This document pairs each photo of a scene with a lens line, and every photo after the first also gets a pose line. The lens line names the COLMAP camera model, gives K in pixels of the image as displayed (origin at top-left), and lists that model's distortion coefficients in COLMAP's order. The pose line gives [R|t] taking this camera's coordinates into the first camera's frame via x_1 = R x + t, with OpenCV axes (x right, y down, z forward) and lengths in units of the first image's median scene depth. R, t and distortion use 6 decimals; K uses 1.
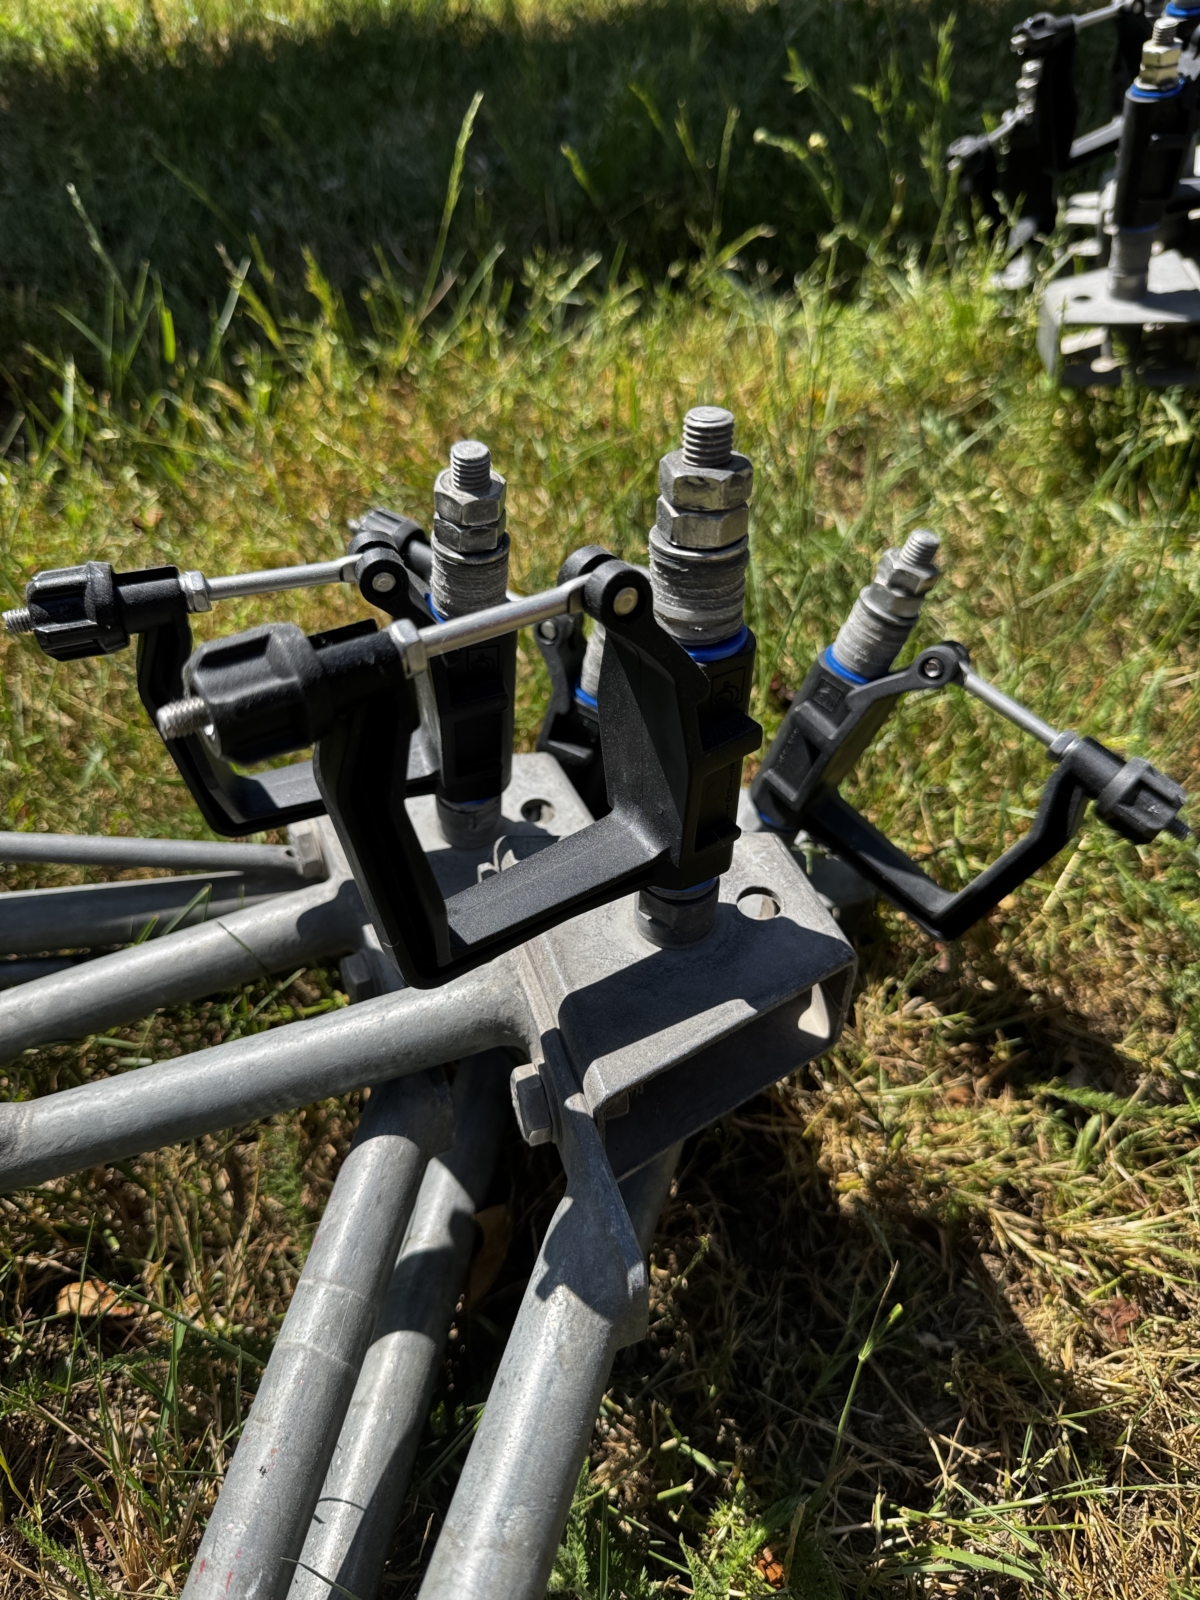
lens RADIAL K [[1154.2, 0, 582.8], [0, 1154.2, 835.1], [0, 0, 1]] dist [0.030938, -0.045341]
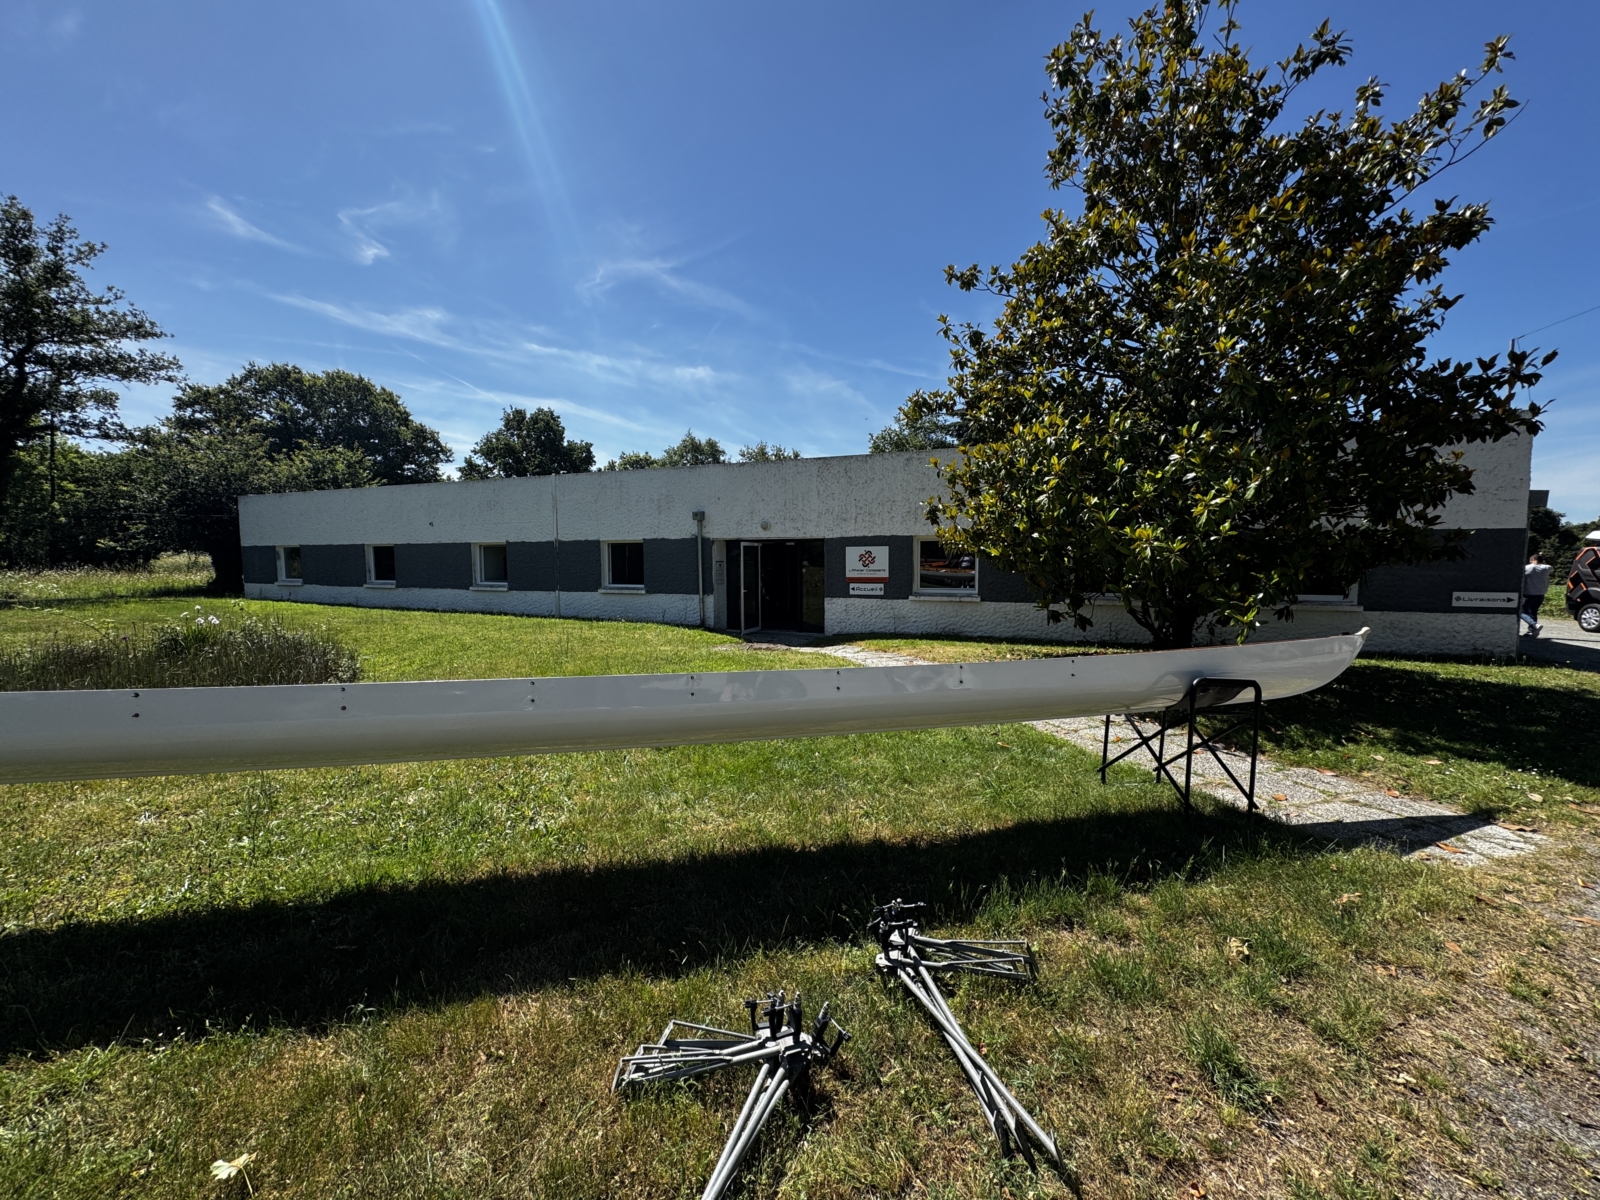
lens RADIAL K [[628.1, 0, 800.0], [0, 628.1, 600.0], [0, 0, 1]] dist [-0.001265, -0.000533]
pose [[0.995192, 0.030547, -0.093063, 0.247631], [-0.086653, 0.717527, -0.691119, 0.535332], [0.045663, 0.695860, 0.716724, -2.794929]]
